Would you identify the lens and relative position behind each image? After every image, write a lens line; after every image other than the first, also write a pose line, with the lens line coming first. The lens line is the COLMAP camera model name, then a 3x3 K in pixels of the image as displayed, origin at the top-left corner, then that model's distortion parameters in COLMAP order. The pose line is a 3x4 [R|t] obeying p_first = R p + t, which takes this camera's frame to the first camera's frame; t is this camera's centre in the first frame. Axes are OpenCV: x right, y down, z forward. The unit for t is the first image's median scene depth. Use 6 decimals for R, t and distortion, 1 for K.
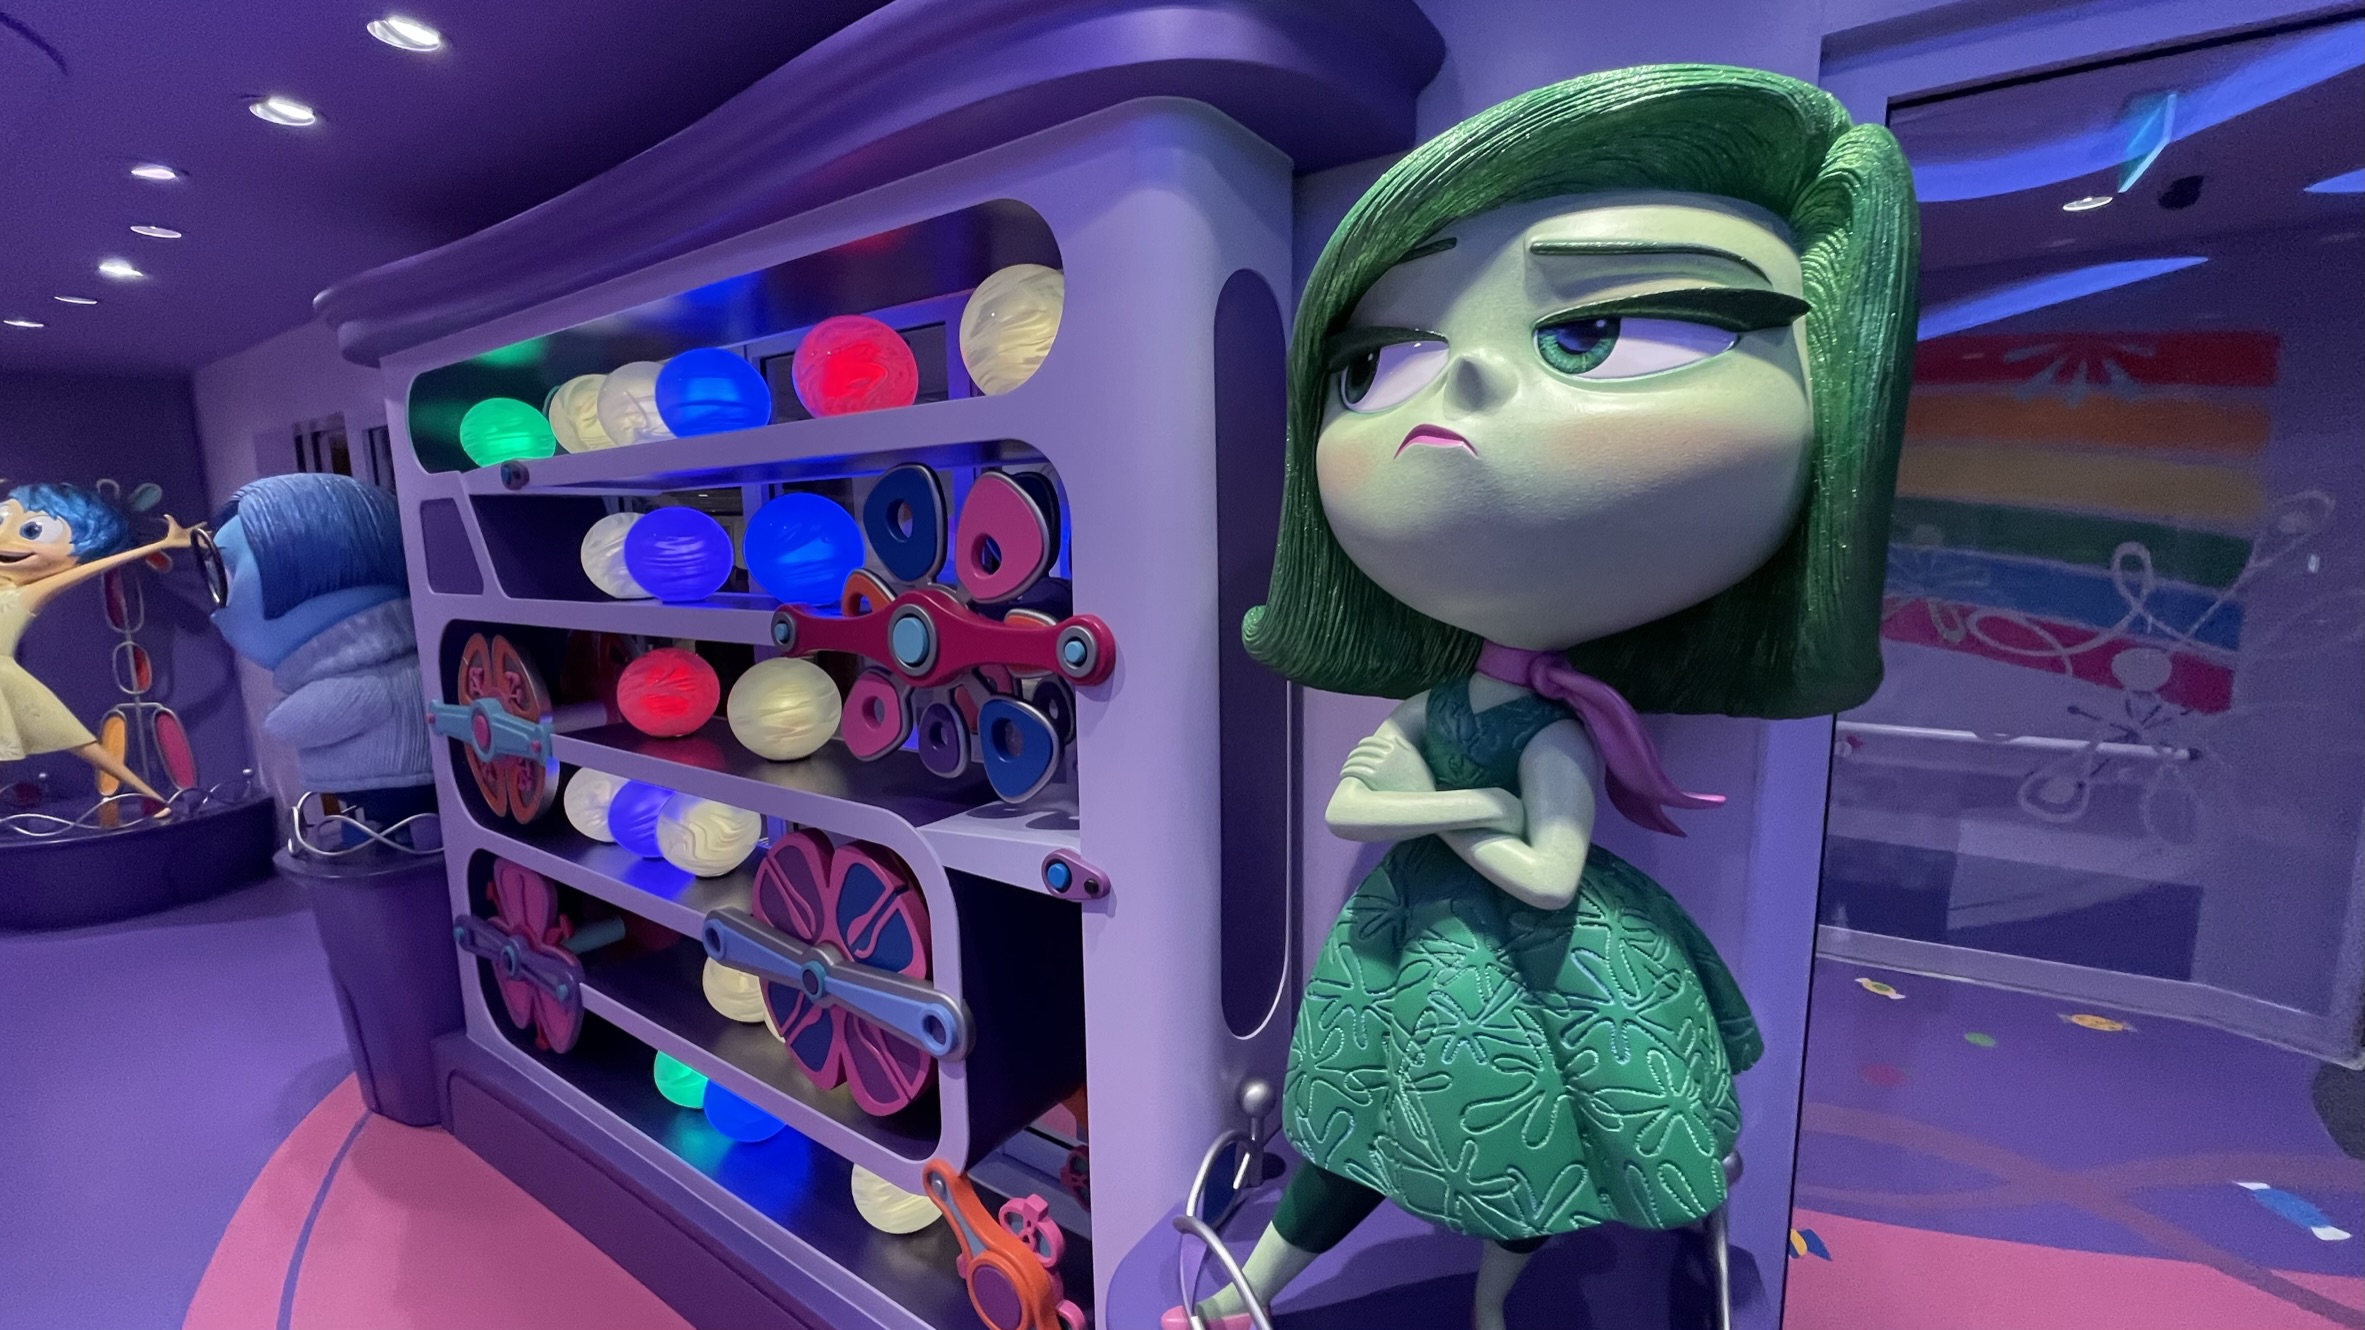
lens RADIAL K [[970.1, 0, 1172.8], [0, 970.1, 663.9], [0, 0, 1]] dist [-0.000432, -0.000537]
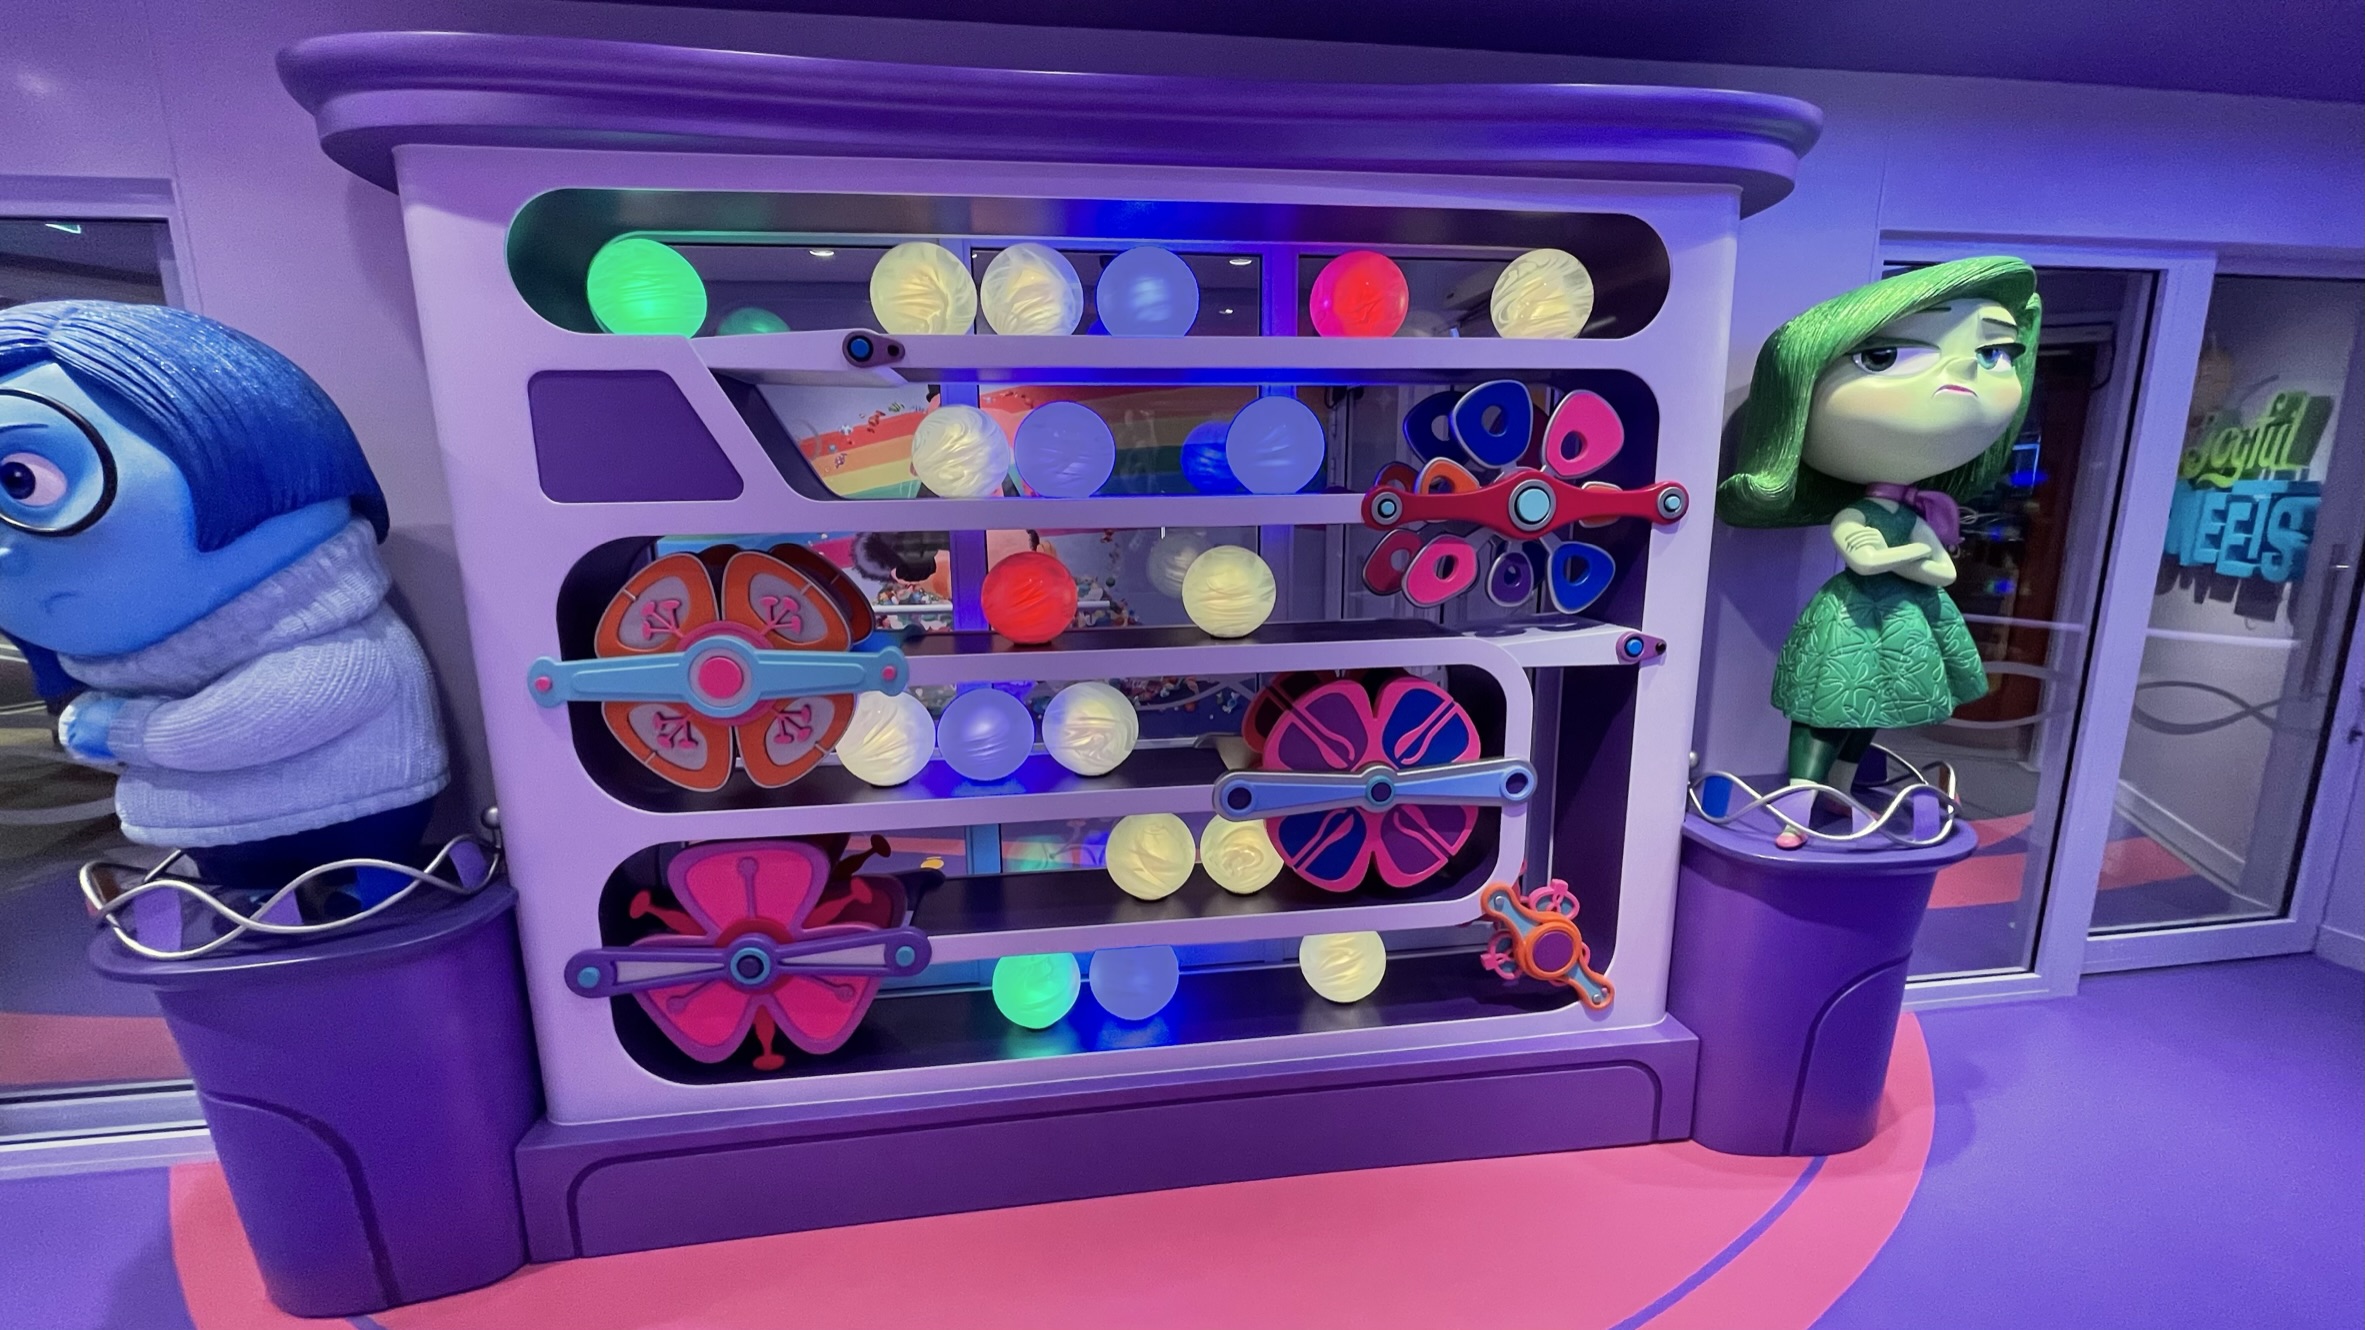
lens RADIAL K [[970.1, 0, 1179.1], [0, 970.1, 666.3], [0, 0, 1]] dist [-0.000432, -0.000537]
pose [[0.732886, -0.118012, 0.670039, -1.391778], [0.087914, 0.993011, 0.078736, 0.044829], [-0.674648, 0.001202, 0.738139, 0.251307]]
